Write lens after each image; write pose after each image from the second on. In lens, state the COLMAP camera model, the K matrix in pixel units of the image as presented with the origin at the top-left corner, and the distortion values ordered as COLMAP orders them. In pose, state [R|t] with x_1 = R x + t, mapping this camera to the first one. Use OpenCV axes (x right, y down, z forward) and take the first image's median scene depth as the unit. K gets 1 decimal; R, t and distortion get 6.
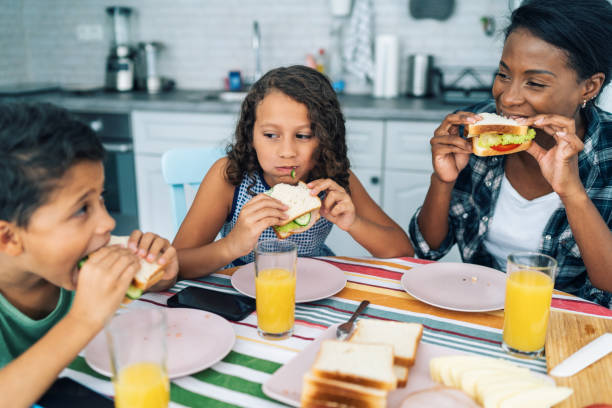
lens RADIAL K [[625.2, 0, 306.1], [0, 625.2, 233.6], [0, 0, 1]] dist [0.003450, 0.012368]
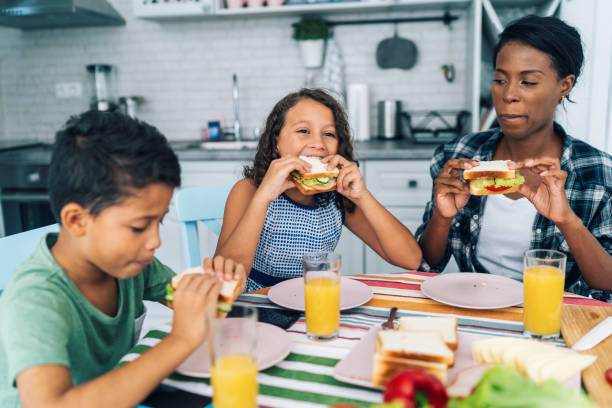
lens RADIAL K [[625.2, 0, 306.1], [0, 625.2, 233.6], [0, 0, 1]] dist [0.003450, 0.012368]
pose [[0.996102, -0.044822, 0.075976, -0.137386], [0.050878, 0.995515, -0.079753, 0.055810], [-0.072060, 0.083308, 0.993915, -0.112029]]
